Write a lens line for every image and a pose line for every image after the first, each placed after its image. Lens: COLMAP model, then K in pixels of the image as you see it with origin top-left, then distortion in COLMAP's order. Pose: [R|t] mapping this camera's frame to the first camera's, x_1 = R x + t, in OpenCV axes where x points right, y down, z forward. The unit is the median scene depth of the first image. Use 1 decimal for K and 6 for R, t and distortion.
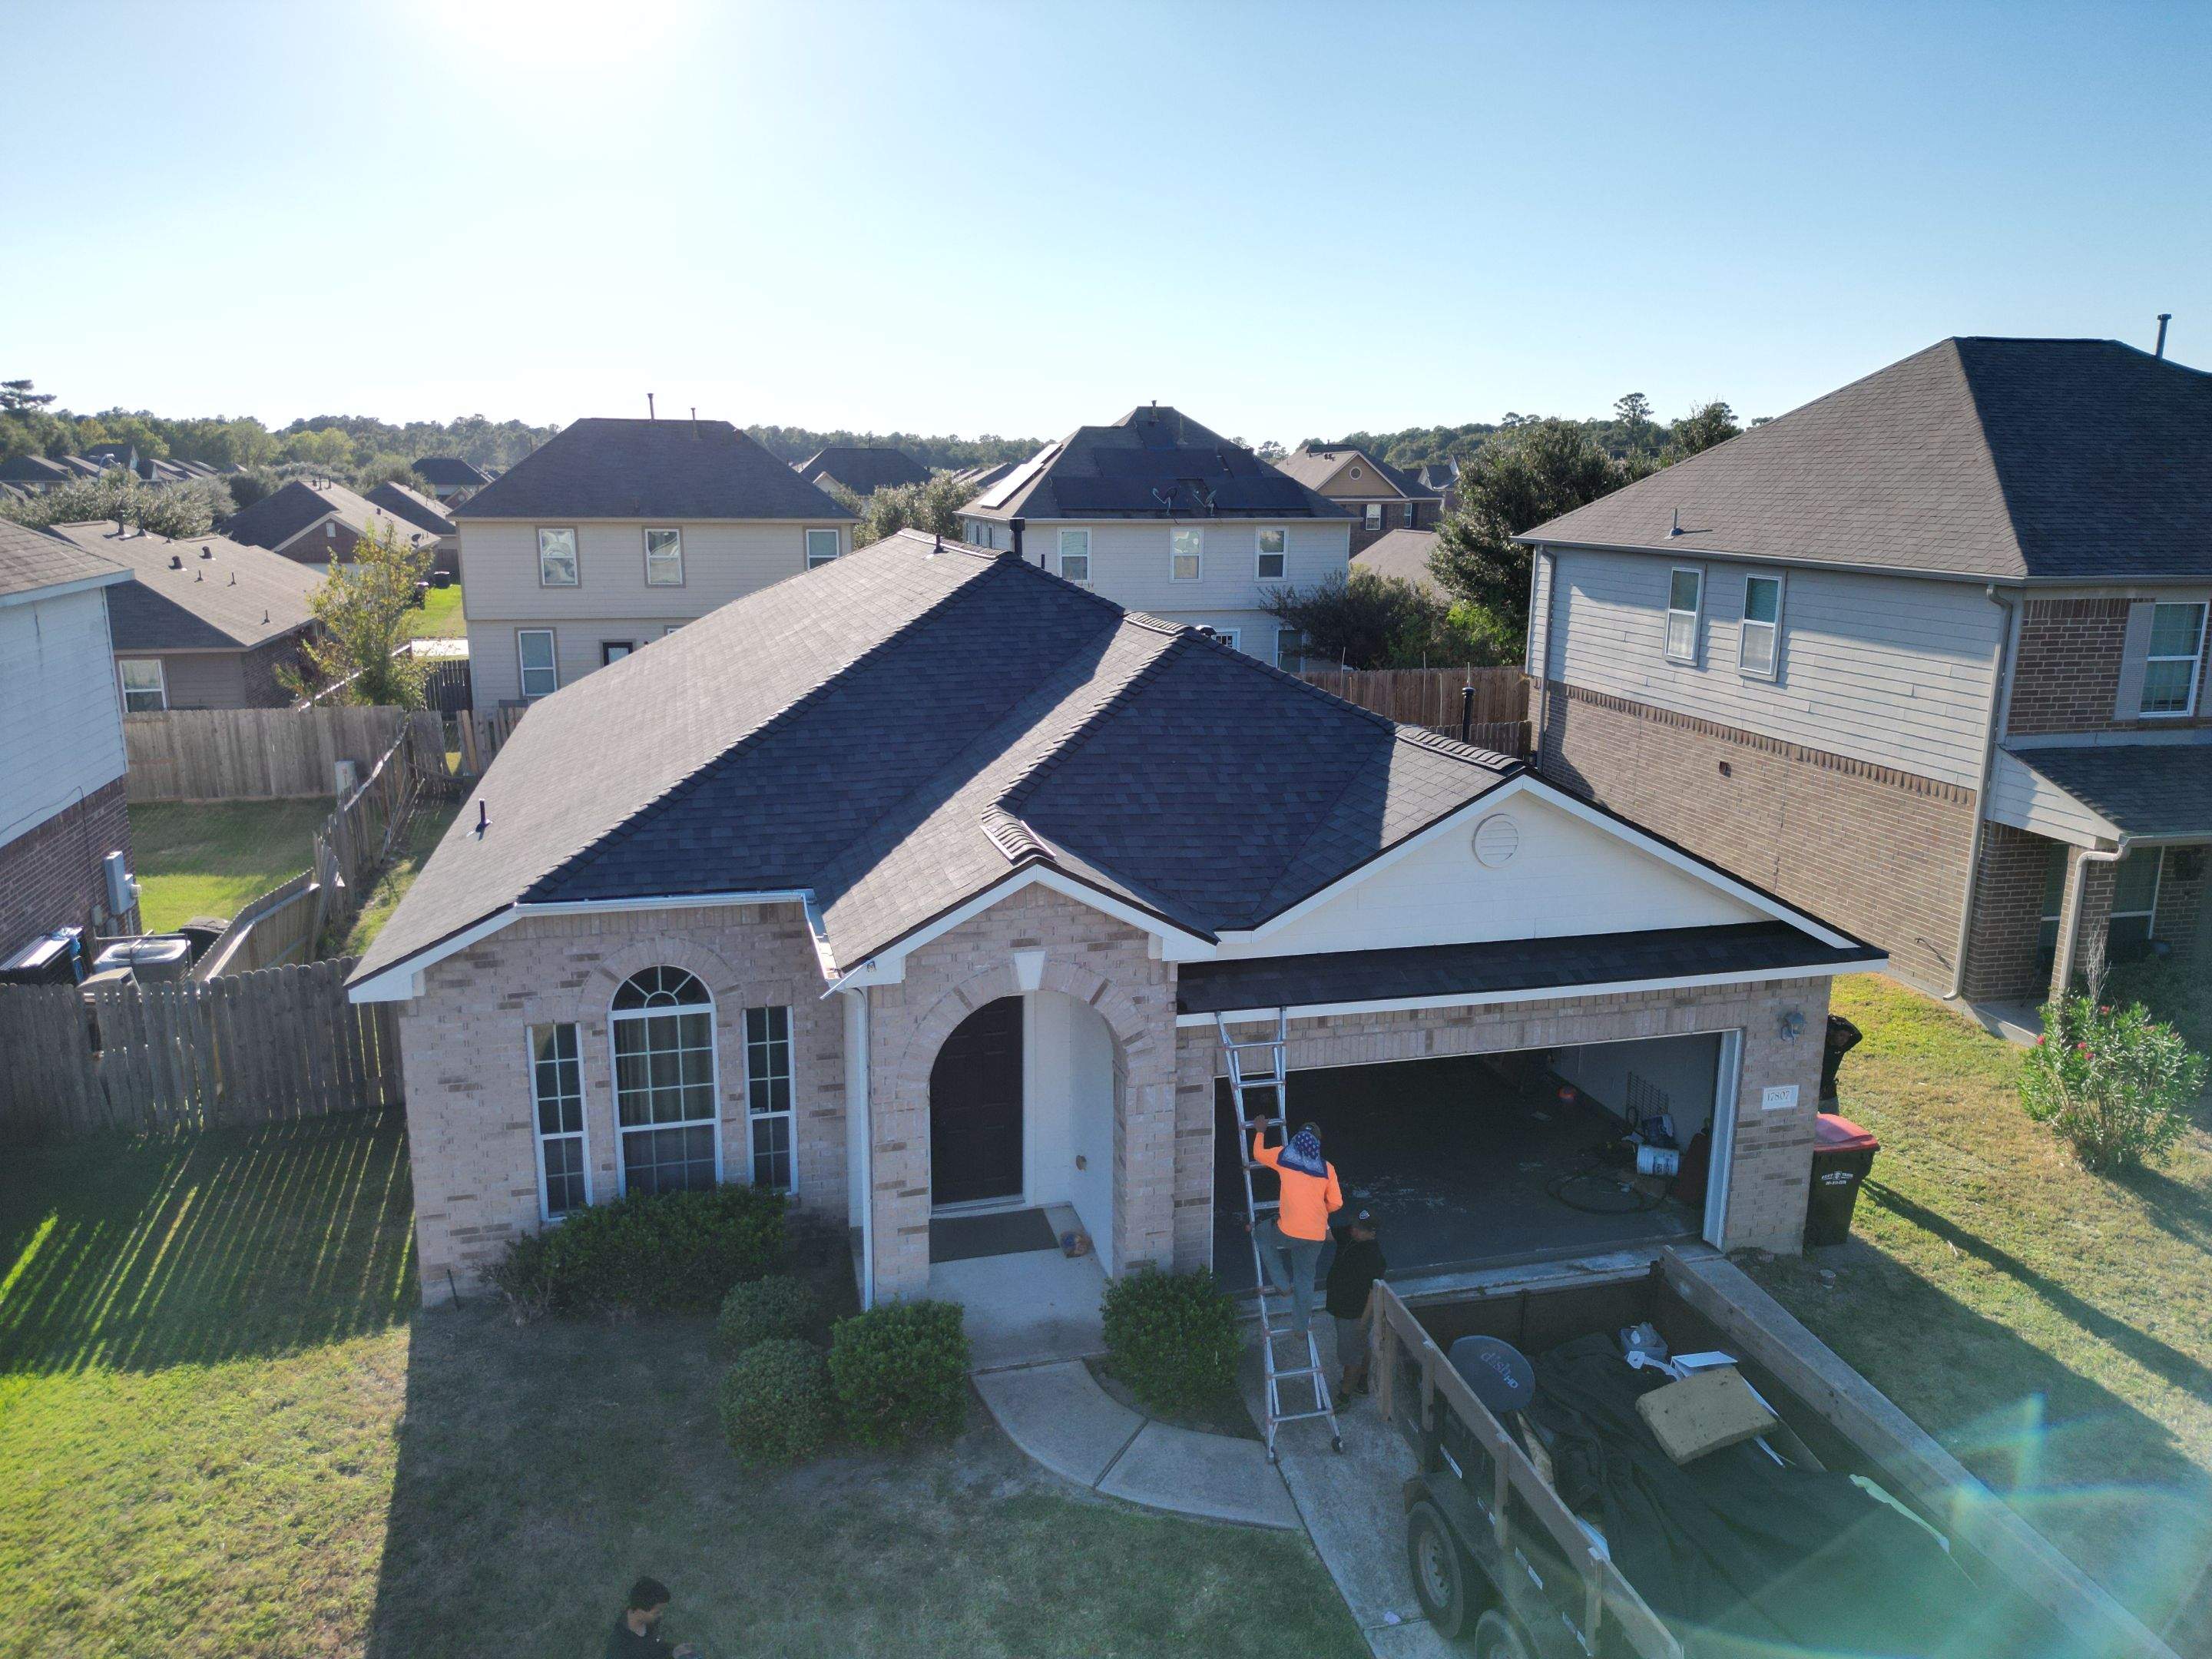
lens RADIAL K [[1577.4, 0, 1101.9], [0, 1577.4, 826.0], [0, 0, 1]] dist [0.053687, -0.042518]
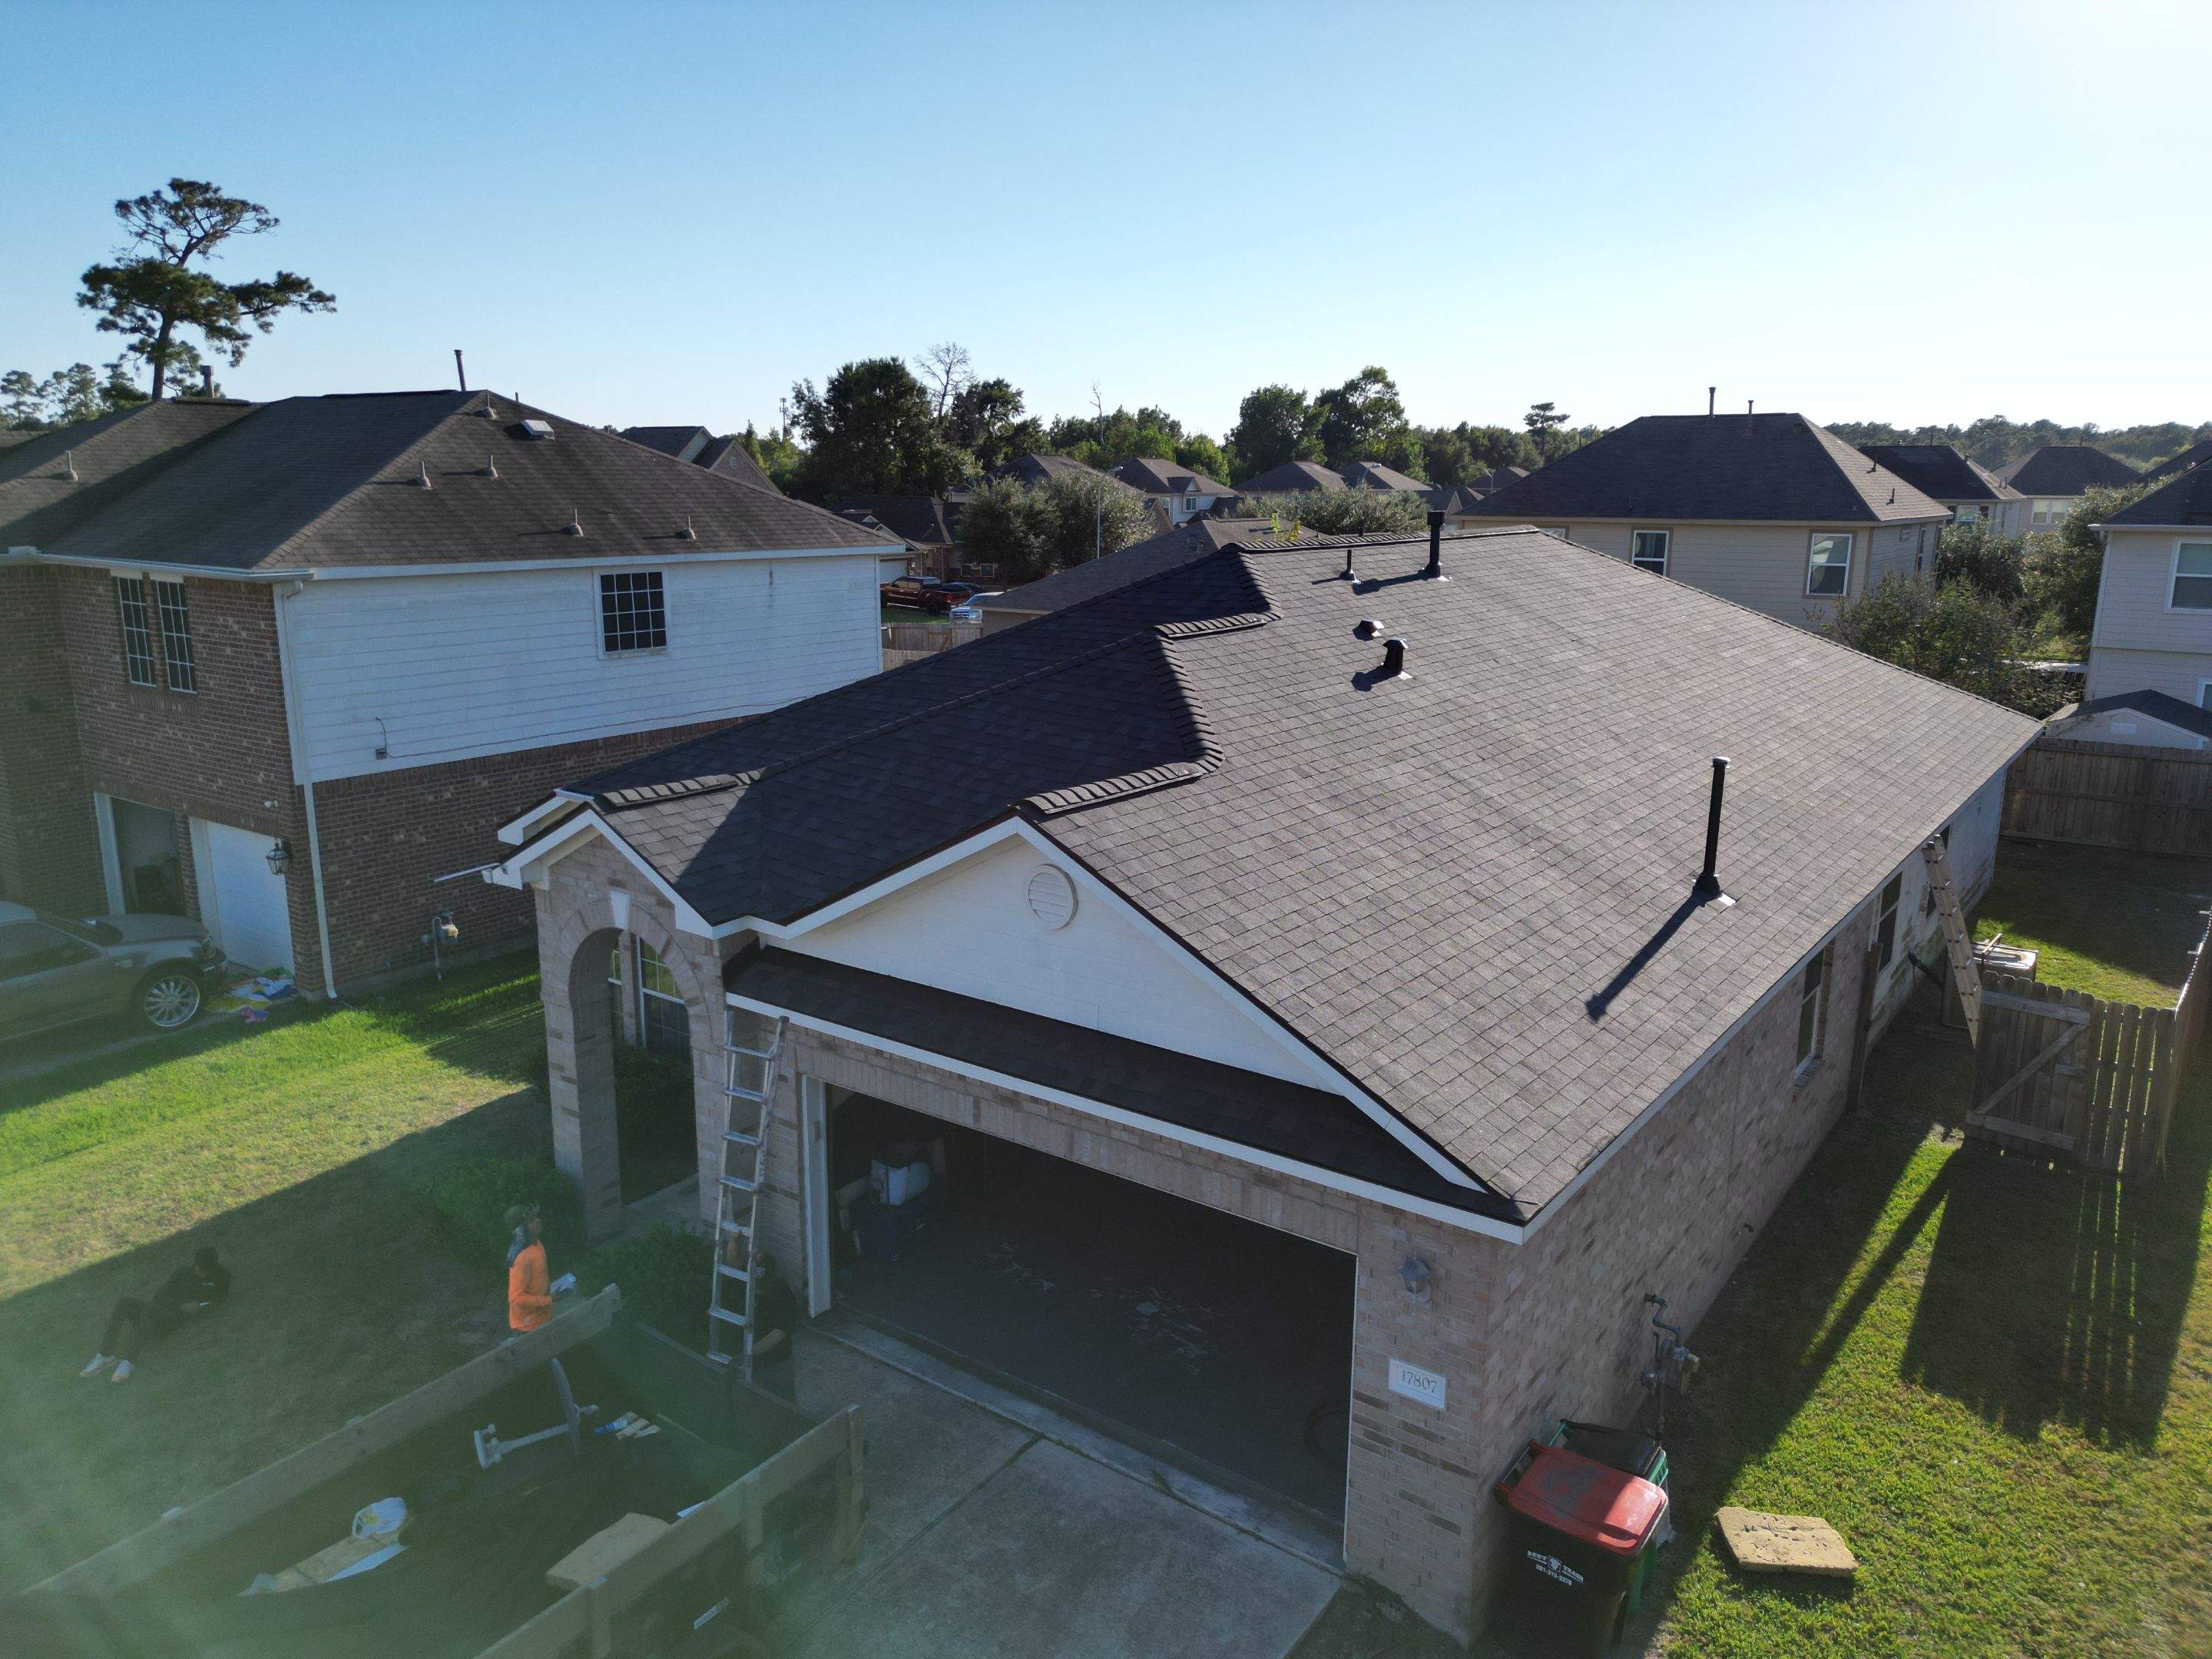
lens RADIAL K [[1577.4, 0, 1106.8], [0, 1577.4, 830.3], [0, 0, 1]] dist [0.053687, -0.042518]
pose [[0.617370, 0.168780, -0.768354, 0.527477], [-0.170575, 0.982197, 0.078698, -0.056087], [0.767957, 0.082476, 0.635169, 0.296825]]
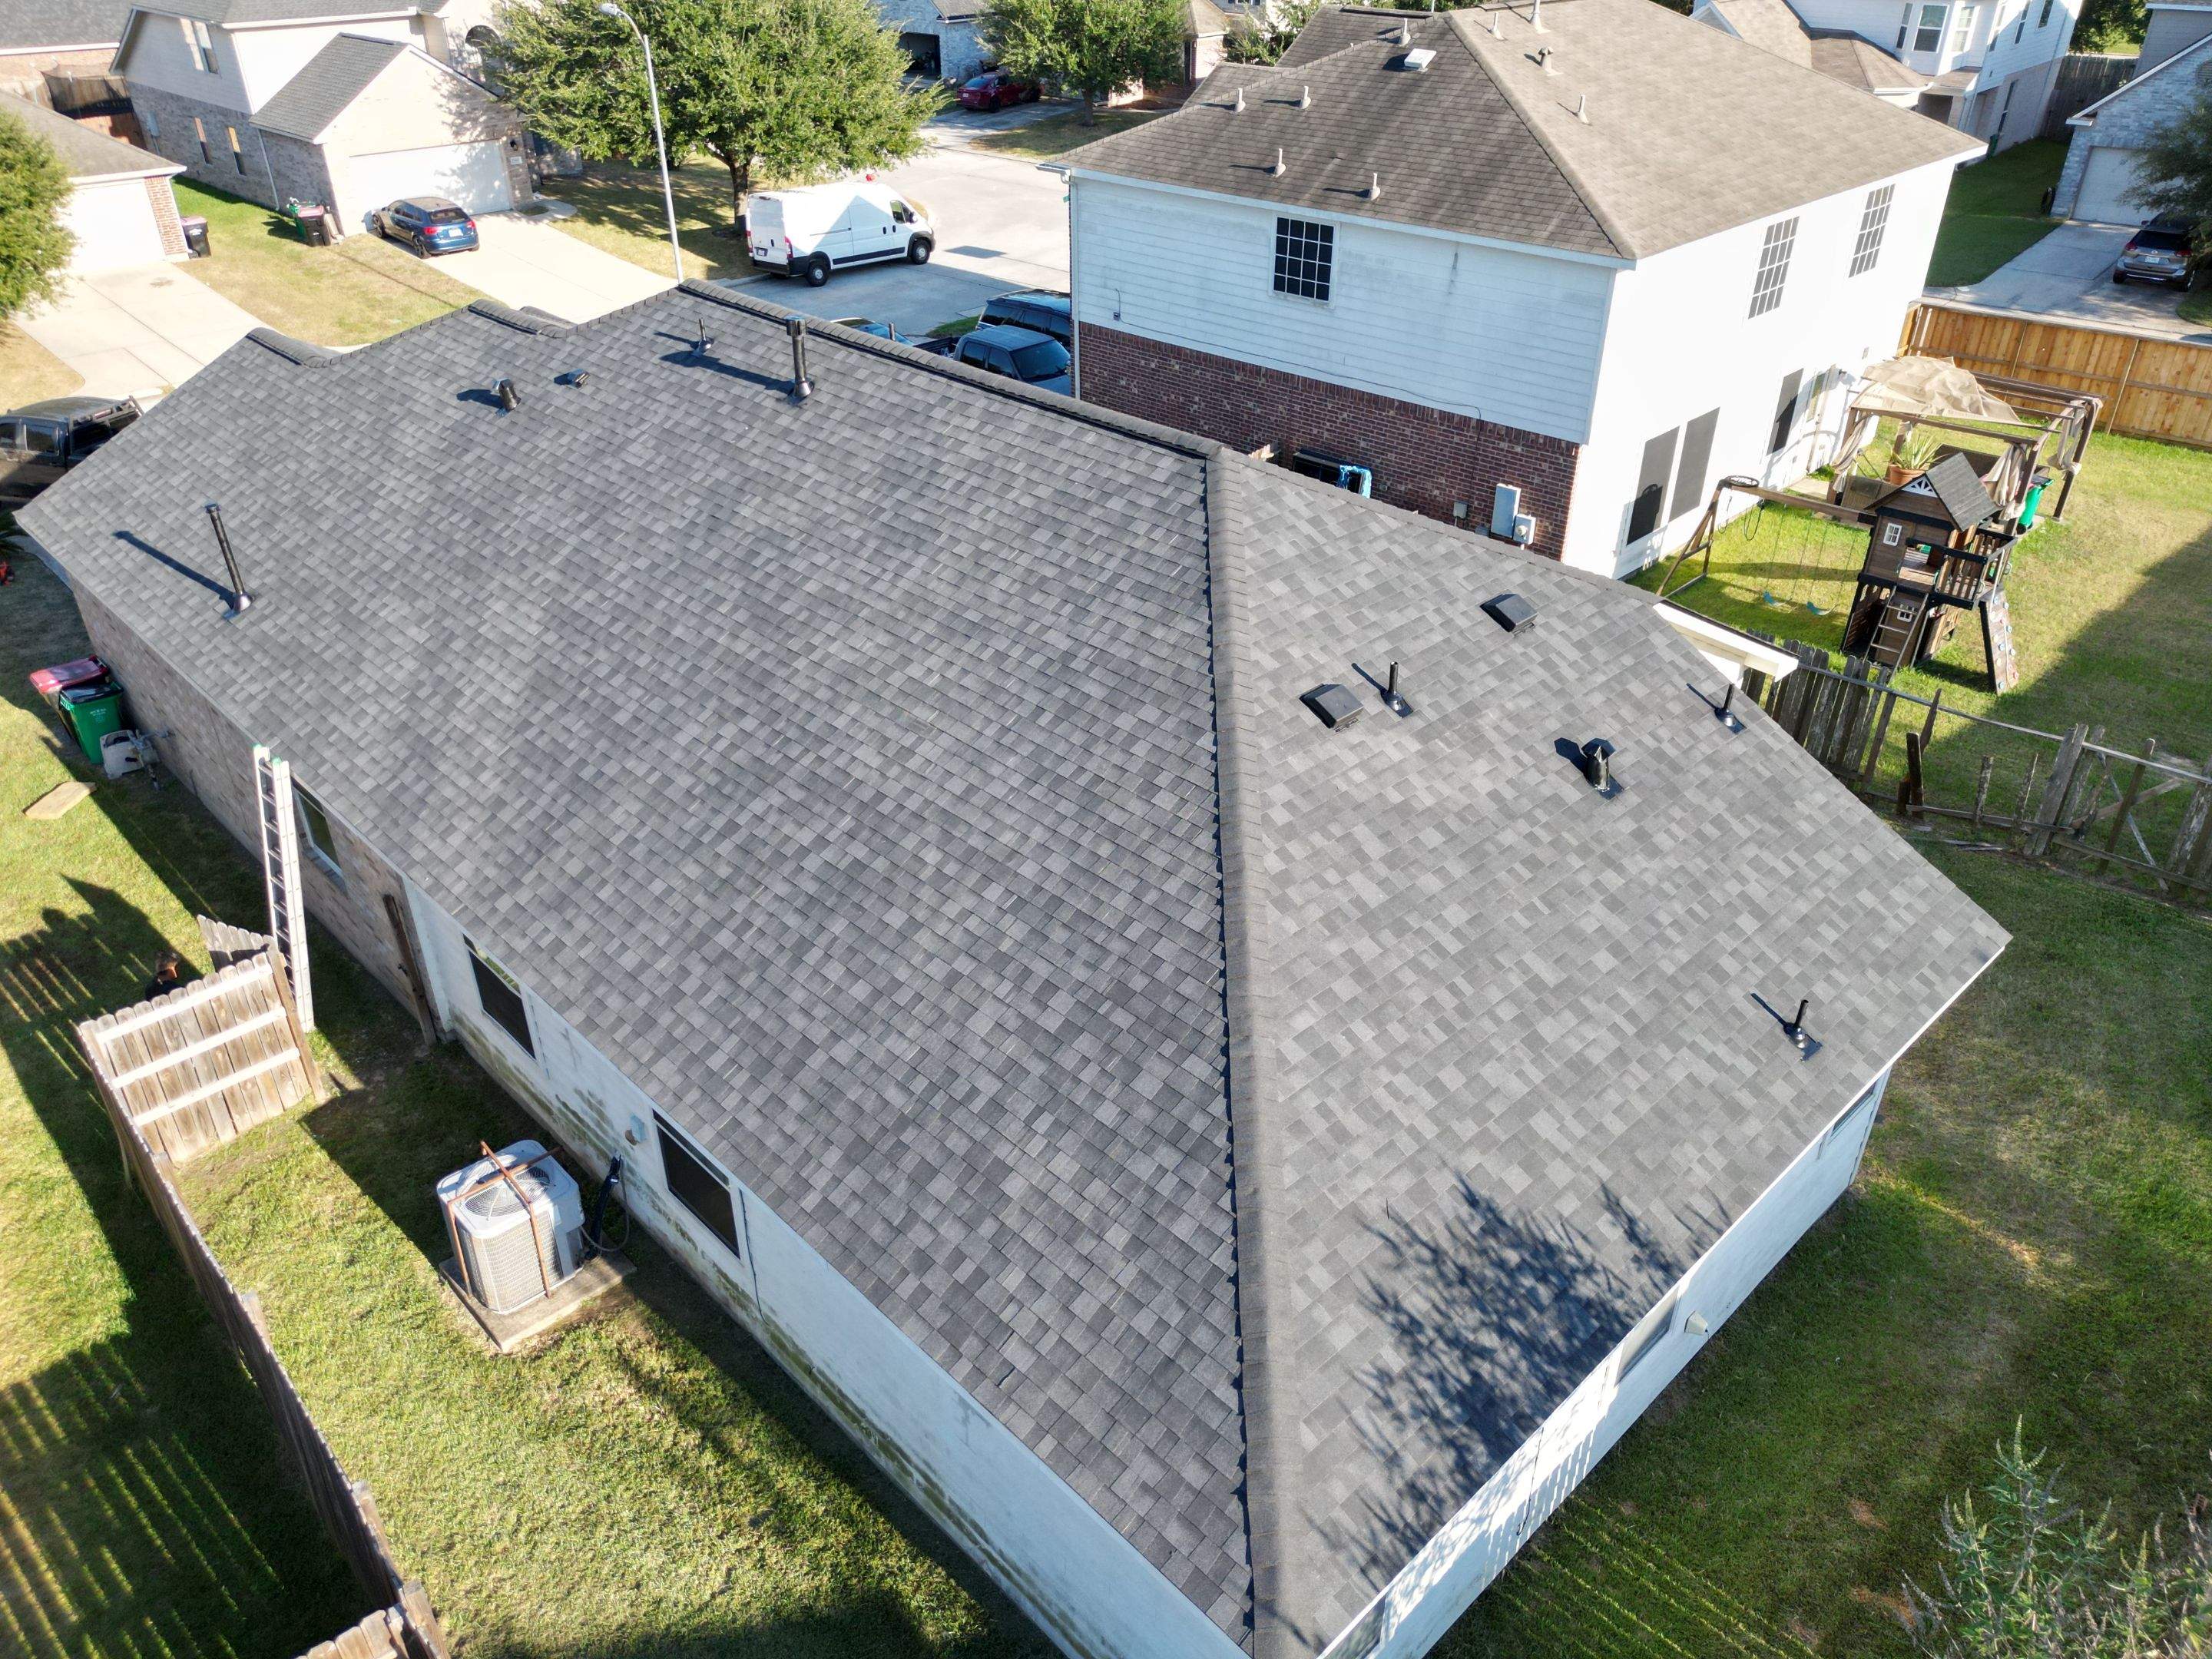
lens RADIAL K [[1577.4, 0, 1098.0], [0, 1577.4, 820.1], [0, 0, 1]] dist [0.053687, -0.042518]
pose [[-0.886344, 0.241808, -0.394872, 0.167726], [-0.097765, 0.735844, 0.670056, -0.509259], [0.452589, 0.632505, -0.628570, 1.604632]]
